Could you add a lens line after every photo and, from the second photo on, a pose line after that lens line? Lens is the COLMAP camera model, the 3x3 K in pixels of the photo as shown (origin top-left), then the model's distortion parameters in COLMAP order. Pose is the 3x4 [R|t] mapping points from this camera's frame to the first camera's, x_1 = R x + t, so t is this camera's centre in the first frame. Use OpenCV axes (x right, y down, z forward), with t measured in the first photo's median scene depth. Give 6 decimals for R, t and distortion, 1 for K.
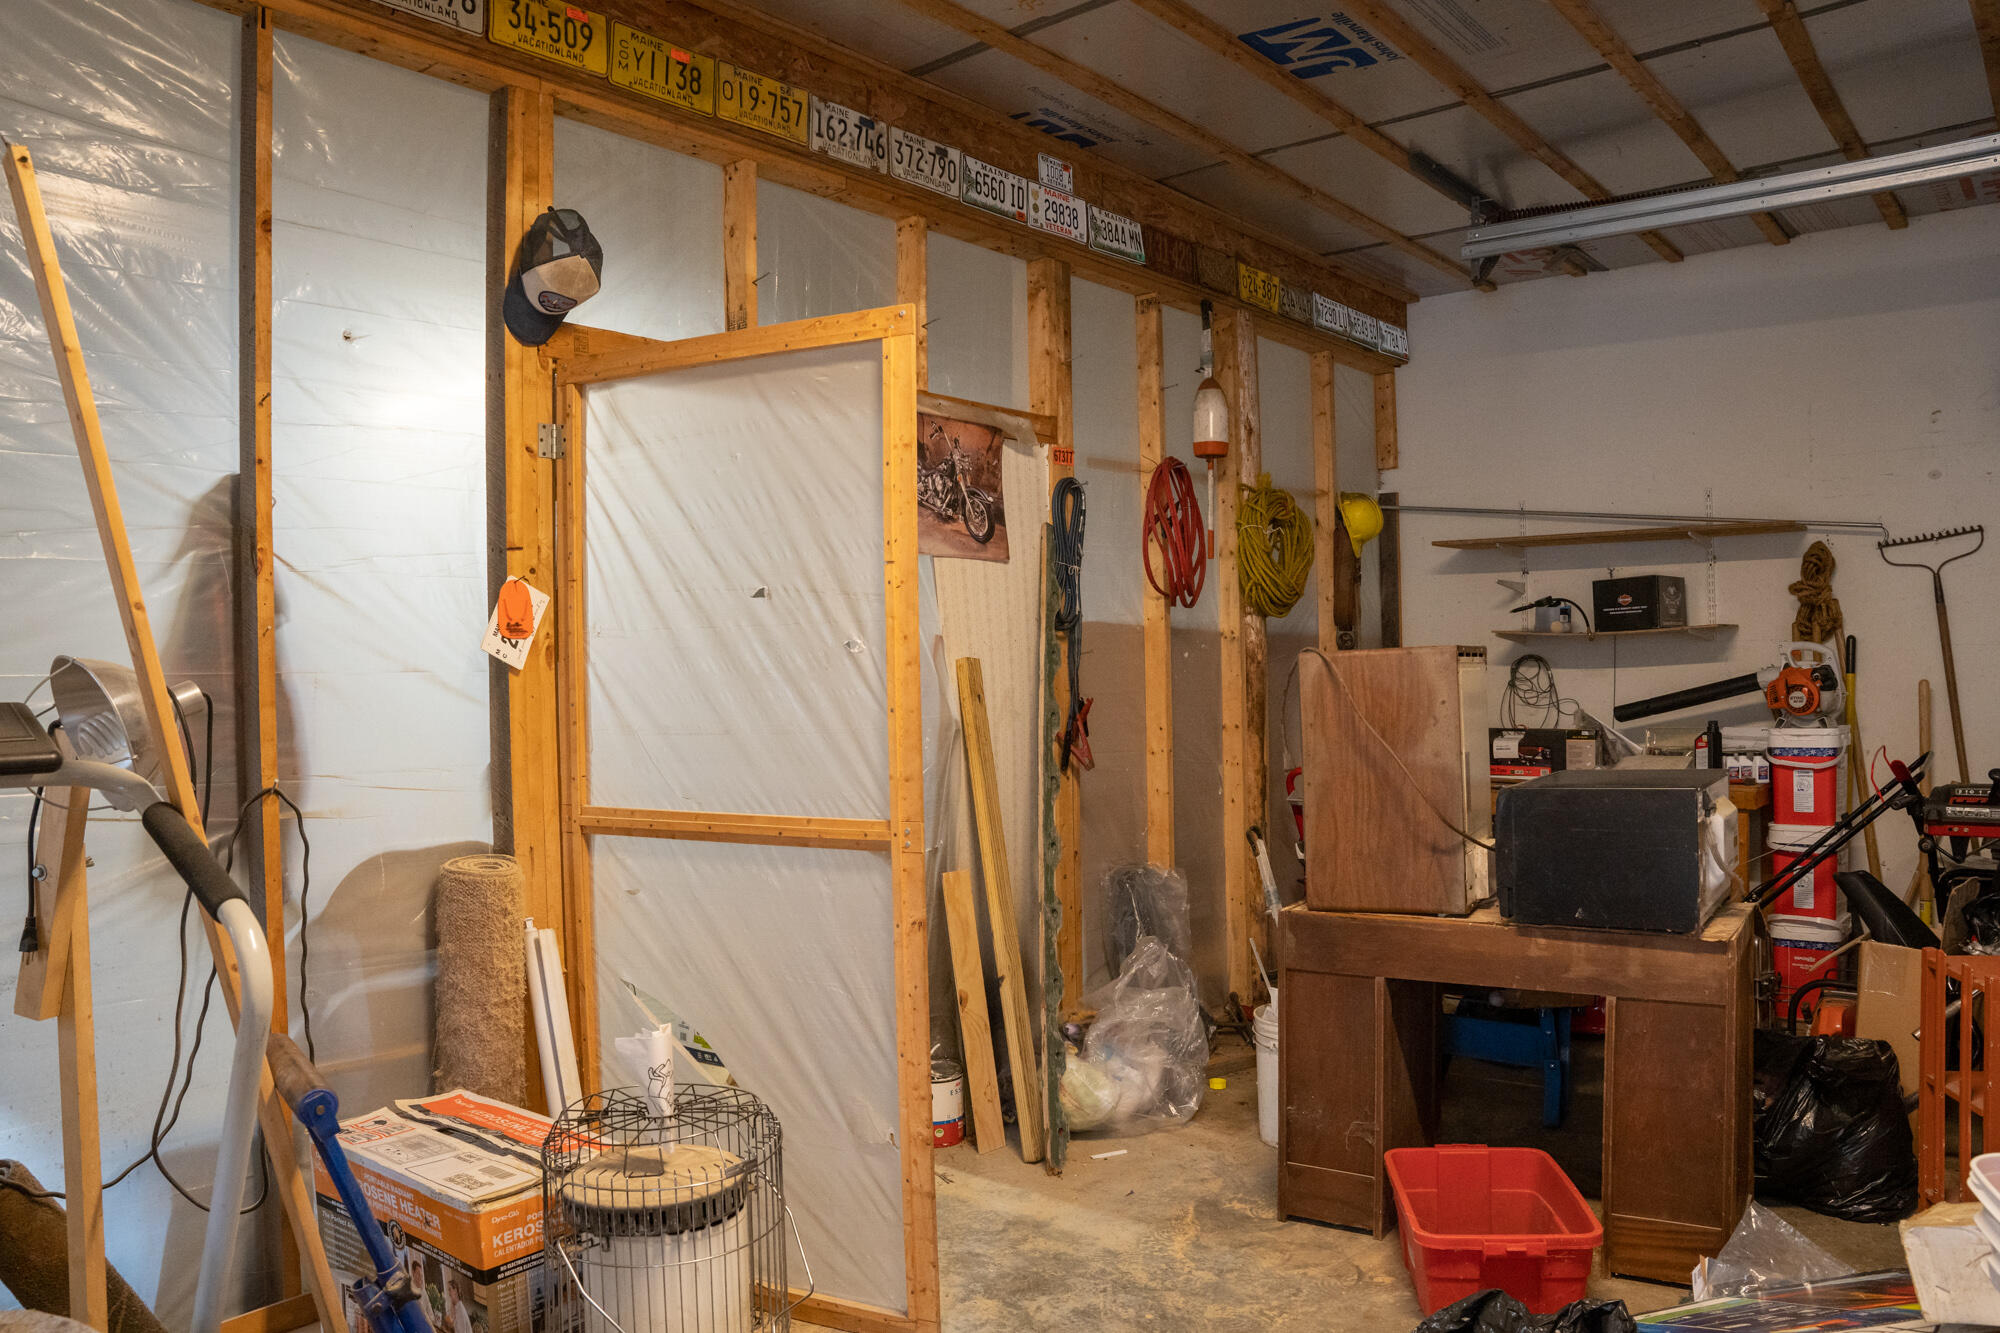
lens RADIAL K [[1434.6, 0, 1055.9], [0, 1434.6, 705.7], [0, 0, 1]] dist [-0.154502, 0.125674]
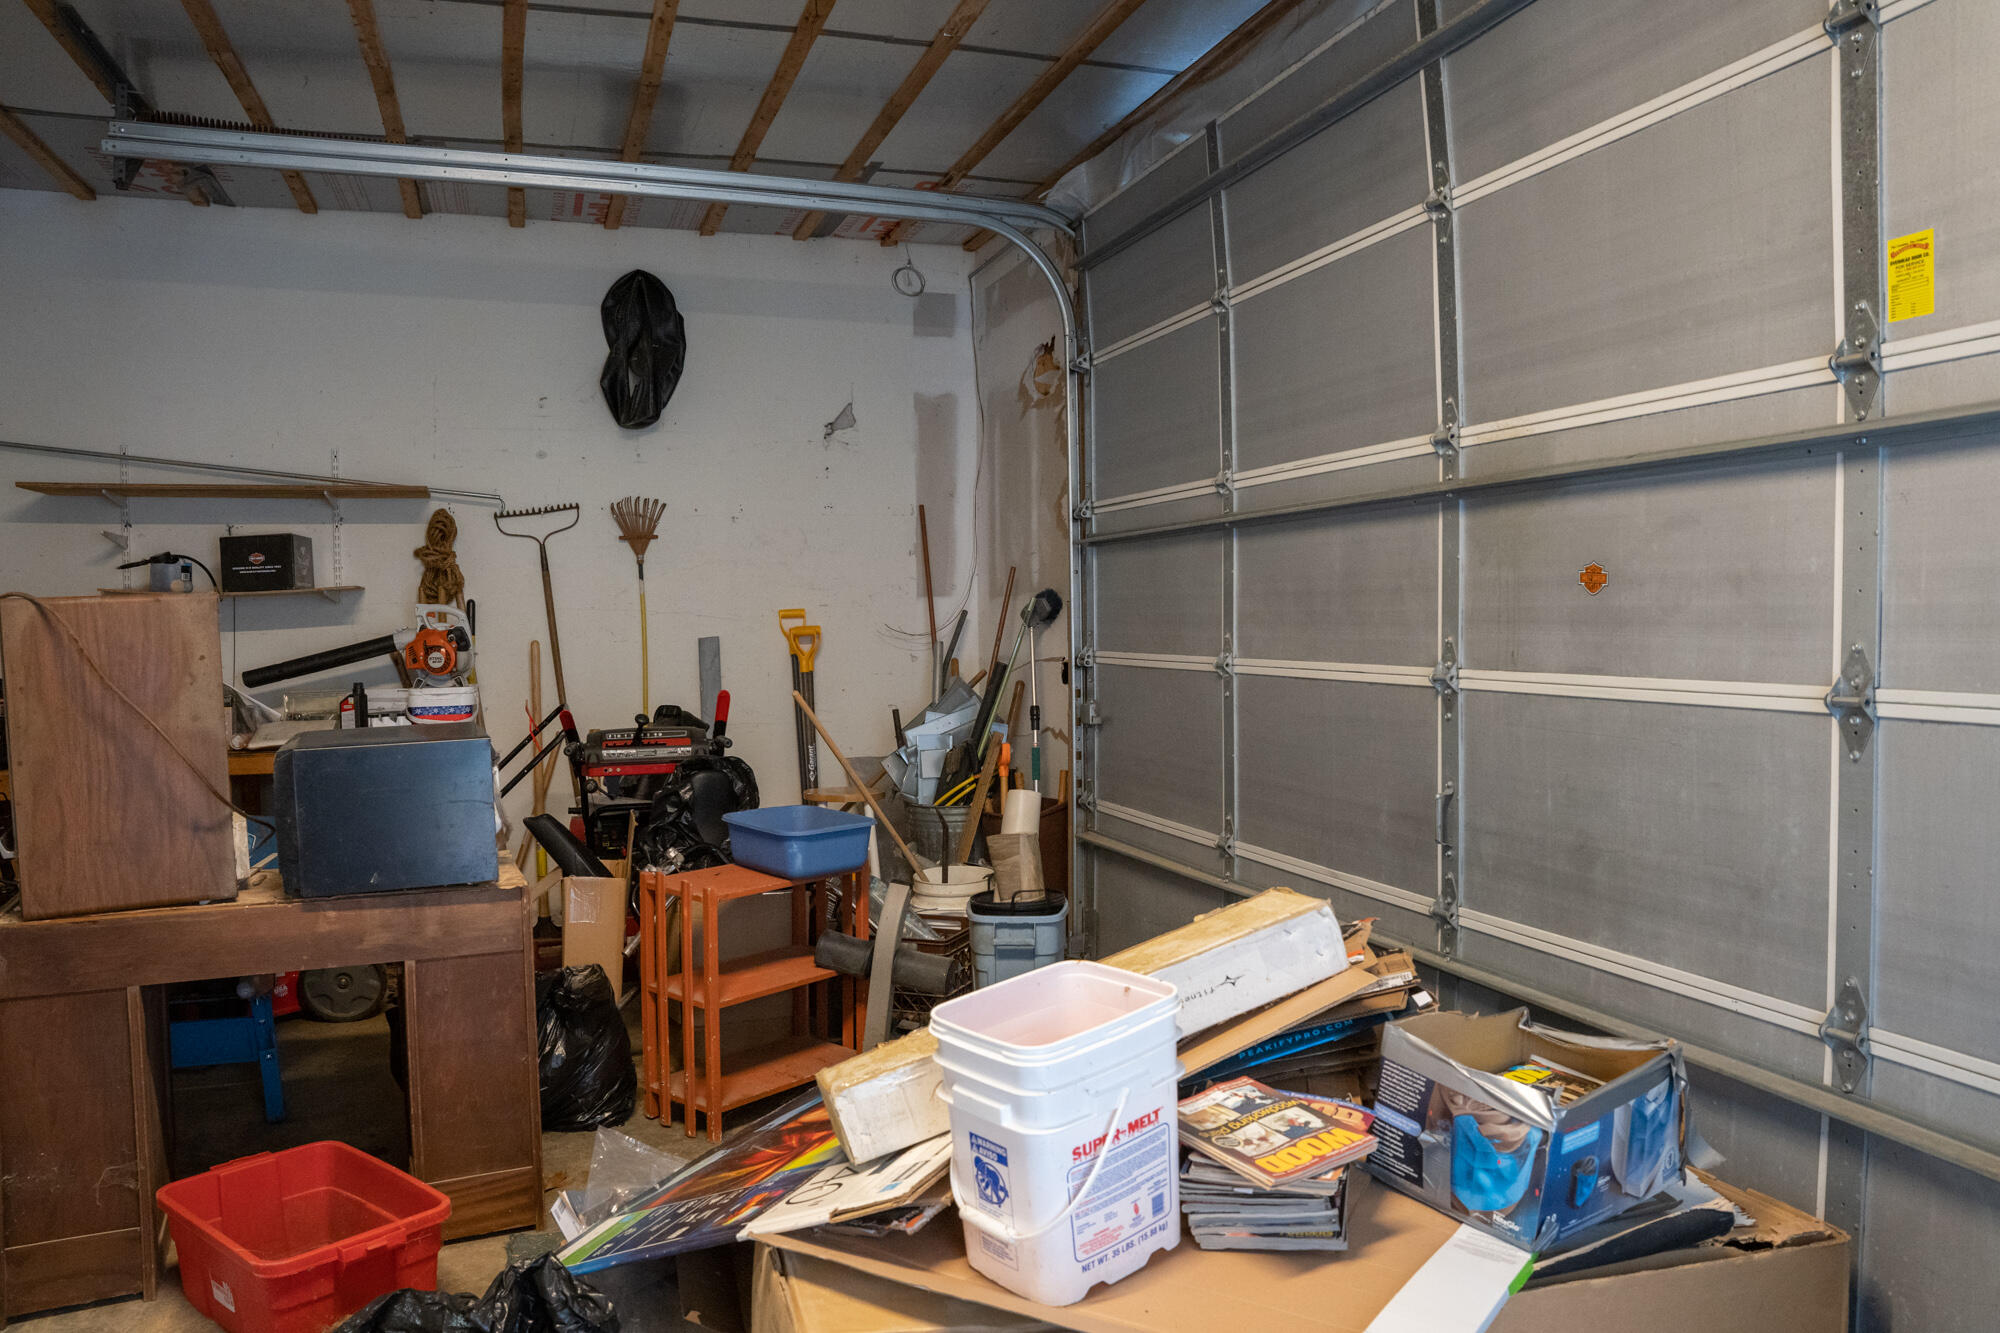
lens RADIAL K [[1415.0, 0, 990.1], [0, 1415.0, 691.8], [0, 0, 1]] dist [-0.152345, 0.111208]
pose [[0.550754, -0.030171, 0.834122, -0.103099], [0.024008, 0.999506, 0.020301, 0.008537], [-0.834322, 0.008845, 0.551206, 0.089647]]
